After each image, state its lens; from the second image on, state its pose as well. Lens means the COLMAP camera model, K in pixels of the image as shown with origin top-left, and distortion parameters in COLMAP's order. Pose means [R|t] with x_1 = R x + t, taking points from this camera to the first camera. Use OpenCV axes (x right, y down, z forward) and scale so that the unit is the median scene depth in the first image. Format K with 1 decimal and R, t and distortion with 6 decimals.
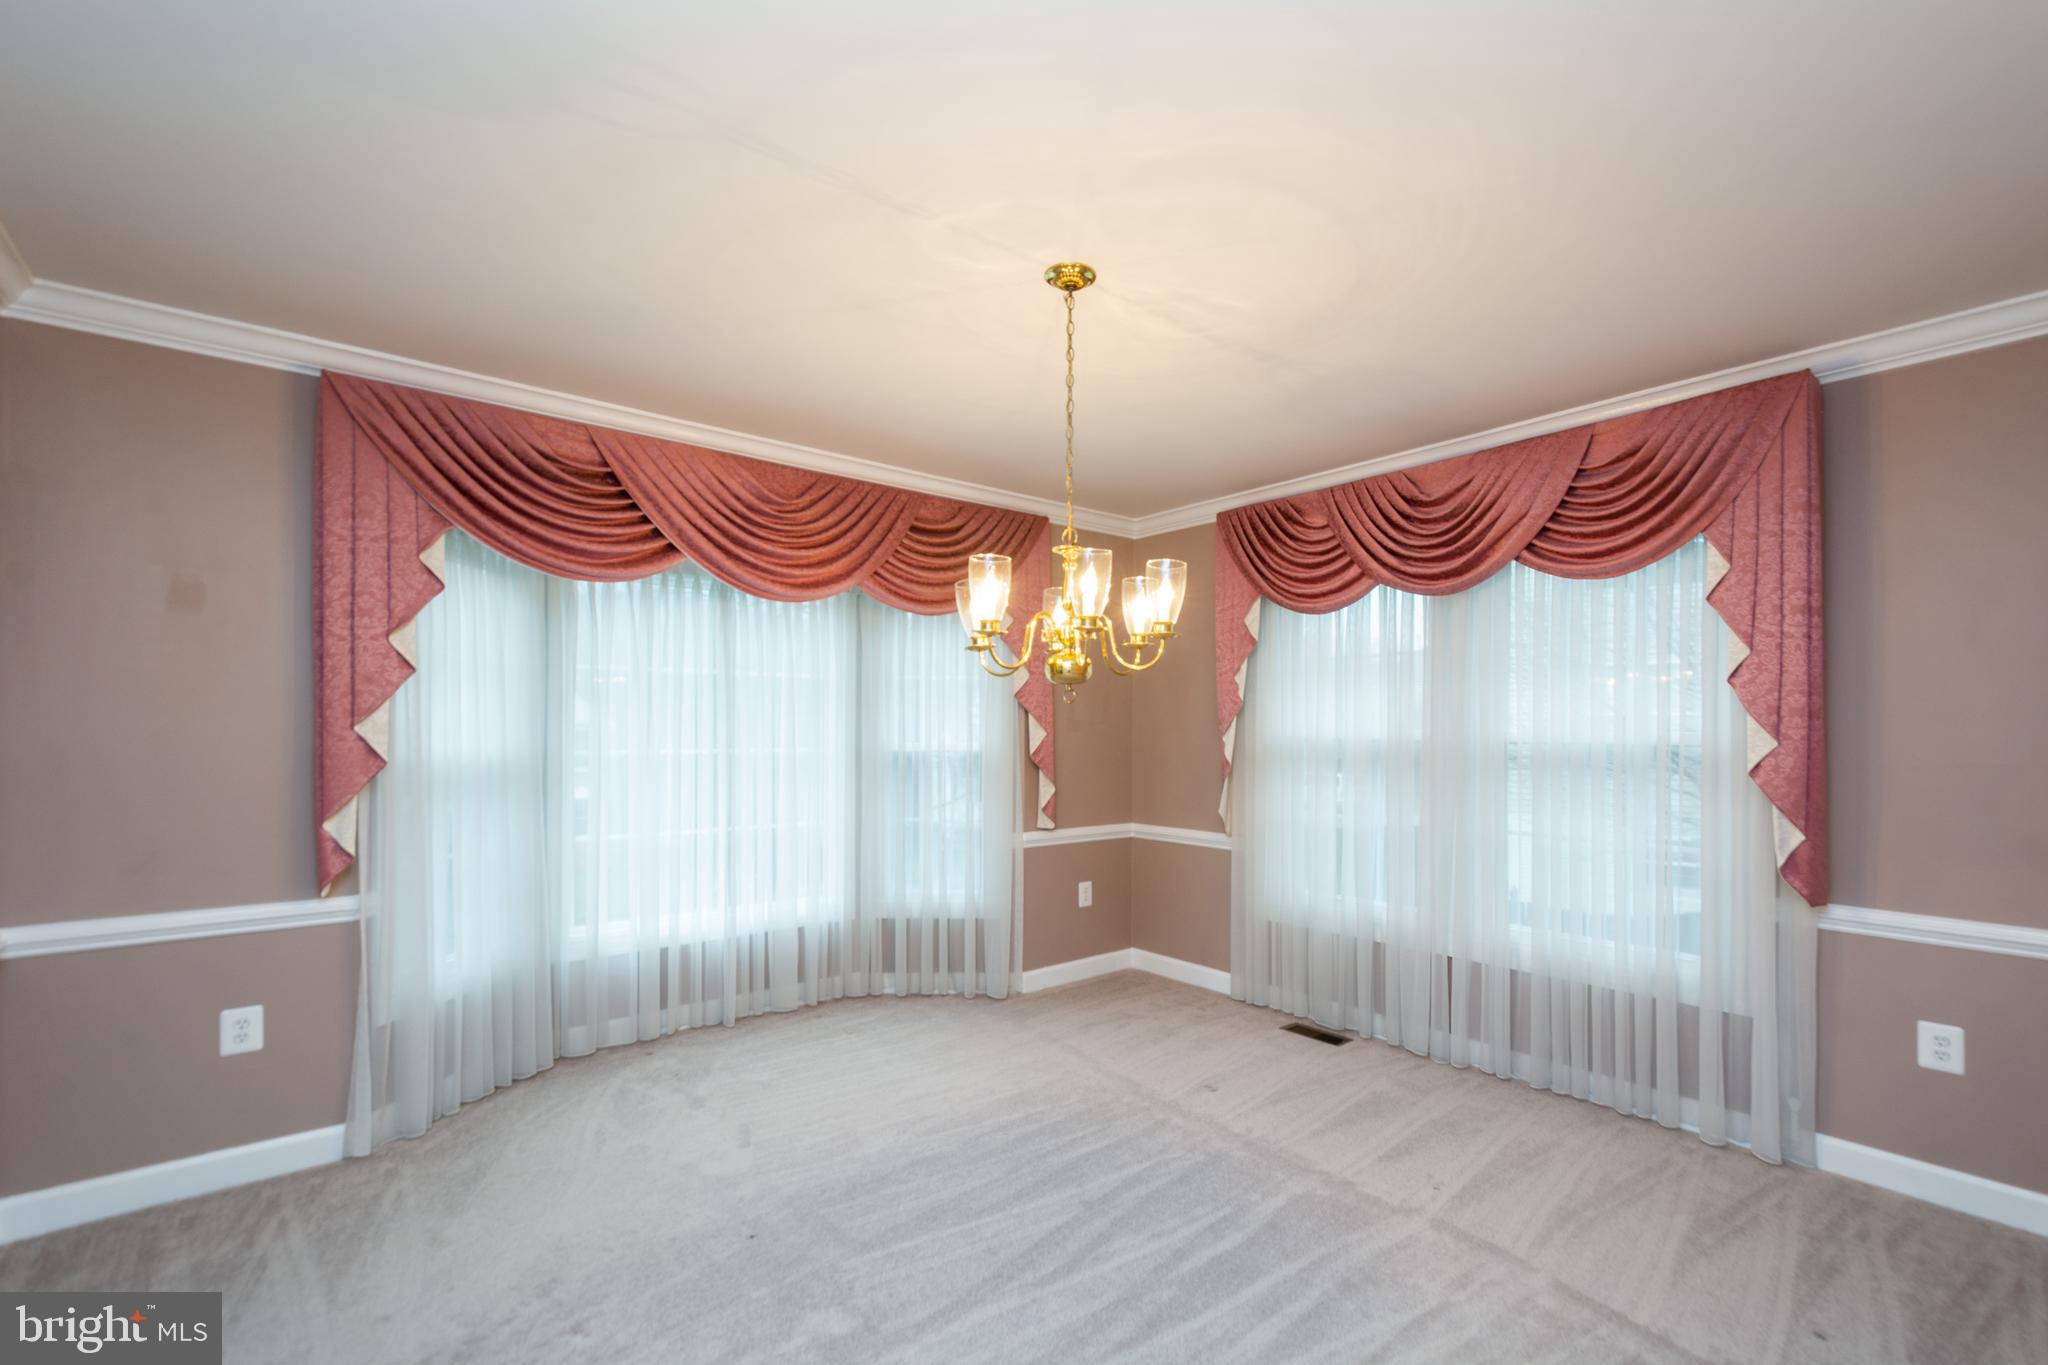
lens RADIAL K [[898.7, 0, 1044.5], [0, 898.7, 744.8], [0, 0, 1]] dist [0.008620, -0.002846]
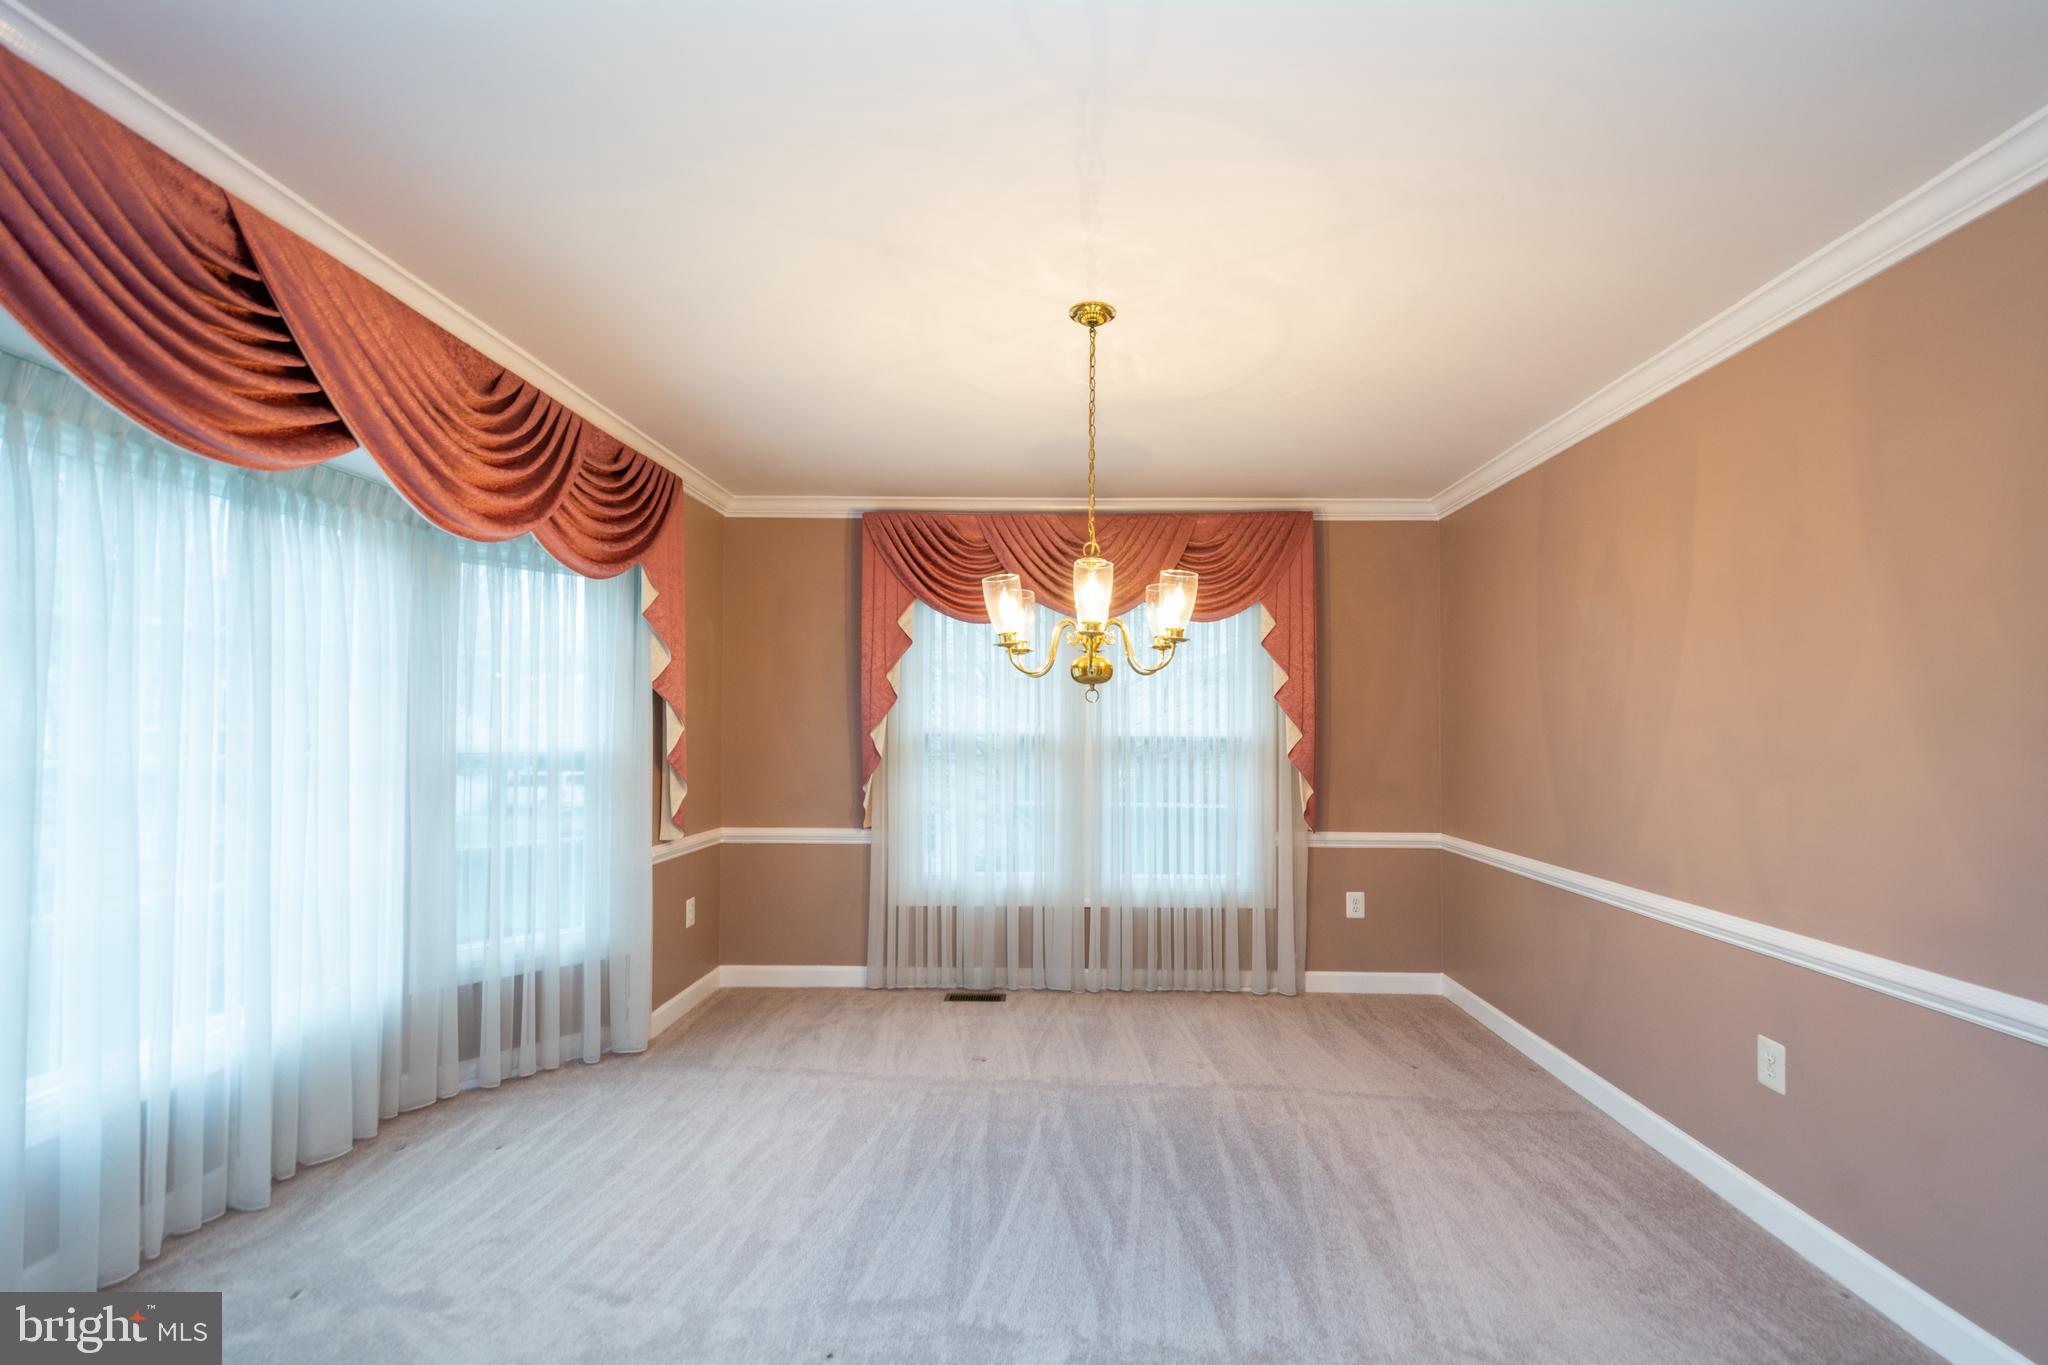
lens RADIAL K [[898.7, 0, 1074.4], [0, 898.7, 724.7], [0, 0, 1]] dist [0.008620, -0.002846]
pose [[0.644849, 0.003680, 0.764301, -0.537470], [0.007673, 0.999907, -0.011288, -0.004853], [-0.764272, 0.013143, 0.644761, 0.205960]]
